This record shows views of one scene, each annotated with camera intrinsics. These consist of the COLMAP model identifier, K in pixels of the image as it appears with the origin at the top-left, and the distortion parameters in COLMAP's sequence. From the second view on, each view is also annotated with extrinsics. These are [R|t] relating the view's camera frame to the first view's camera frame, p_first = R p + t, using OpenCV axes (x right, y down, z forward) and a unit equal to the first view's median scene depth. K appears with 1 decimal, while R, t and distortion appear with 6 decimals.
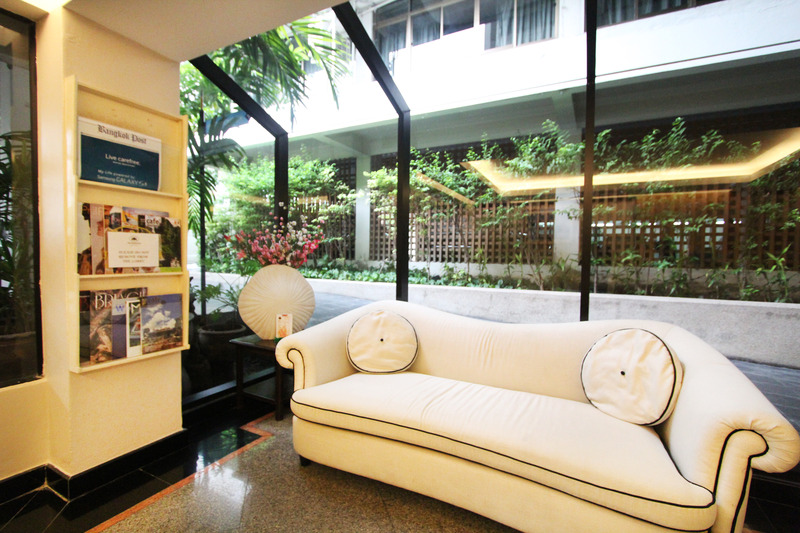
lens RADIAL K [[365.3, 0, 403.9], [0, 365.3, 270.6], [0, 0, 1]] dist [-0.018590, 0.000948]
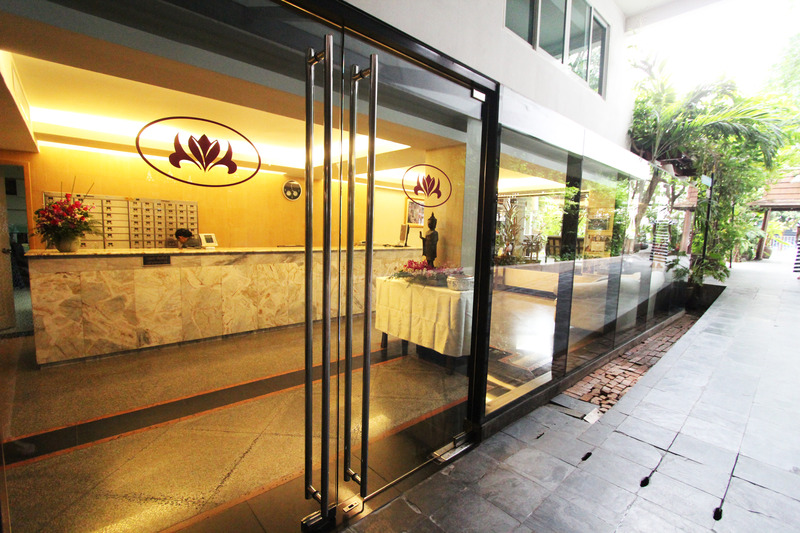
lens RADIAL K [[365.3, 0, 403.9], [0, 365.3, 270.6], [0, 0, 1]] dist [-0.018590, 0.000948]
pose [[-0.352189, 0.080672, -0.932446, 3.311248], [-0.068432, 0.991392, 0.111619, -0.083443], [0.933424, 0.103120, -0.343637, 0.404703]]
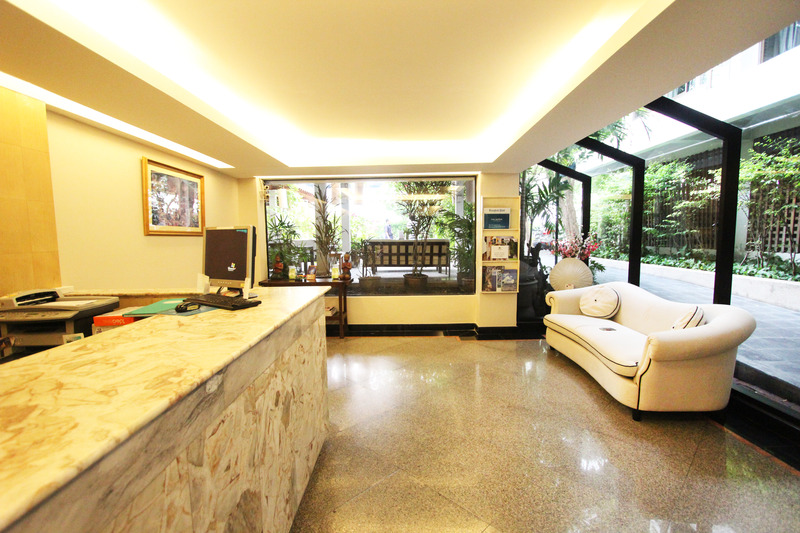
lens RADIAL K [[365.3, 0, 403.9], [0, 365.3, 270.6], [0, 0, 1]] dist [-0.018590, 0.000948]
pose [[0.449600, 0.063701, -0.890956, 1.271612], [-0.017584, 0.997892, 0.062473, -0.070835], [0.893057, -0.012422, 0.449772, -0.804584]]
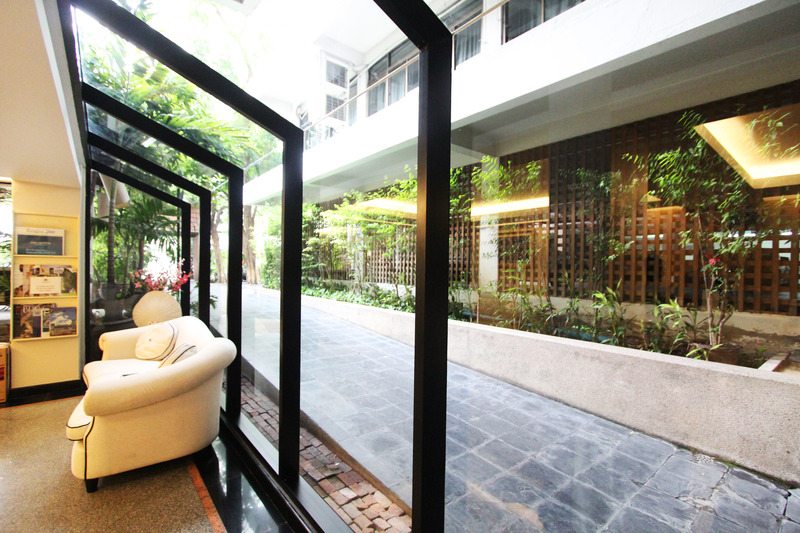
lens RADIAL K [[365.3, 0, 403.9], [0, 365.3, 270.6], [0, 0, 1]] dist [-0.018590, 0.000948]
pose [[0.918925, 0.002282, -0.394426, 1.809032], [-0.016249, 0.999353, -0.032074, -0.100251], [0.394098, 0.035882, 0.918368, -0.076566]]
